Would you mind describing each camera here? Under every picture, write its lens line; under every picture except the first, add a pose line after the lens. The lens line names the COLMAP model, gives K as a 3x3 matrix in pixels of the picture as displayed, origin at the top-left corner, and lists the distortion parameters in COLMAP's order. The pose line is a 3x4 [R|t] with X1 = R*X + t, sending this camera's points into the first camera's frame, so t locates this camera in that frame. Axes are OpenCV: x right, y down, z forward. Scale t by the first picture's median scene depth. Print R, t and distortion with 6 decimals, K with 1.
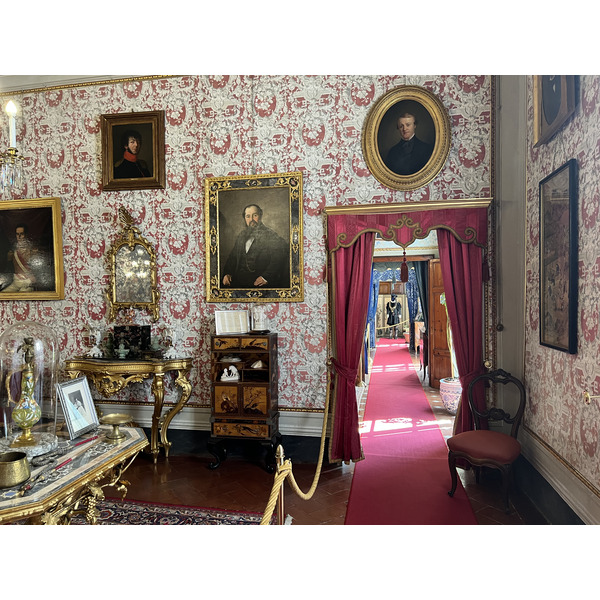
lens RADIAL K [[451.9, 0, 299.4], [0, 451.9, 299.8], [0, 0, 1]] dist [0.053923, -0.035899]
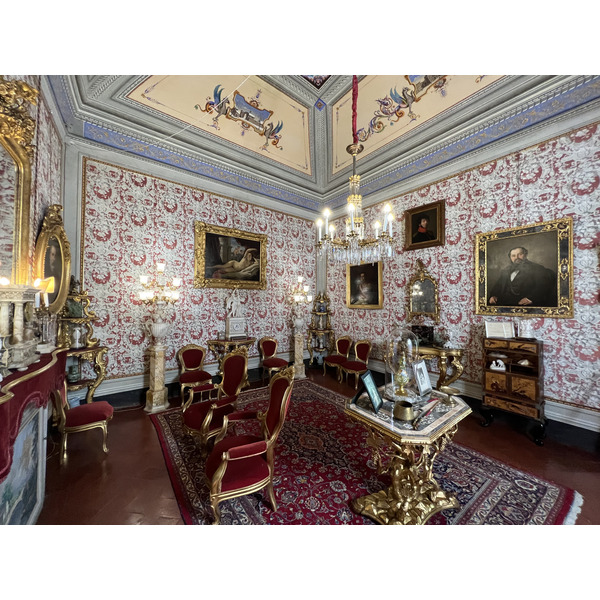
lens RADIAL K [[237.8, 0, 301.0], [0, 237.8, 298.7], [0, 0, 1]] dist [-0.000727, 0.000369]
pose [[0.761181, 0.006815, -0.648503, -0.136144], [-0.023532, 0.999577, -0.017116, -0.021276], [0.648112, 0.028289, 0.761019, 0.001115]]
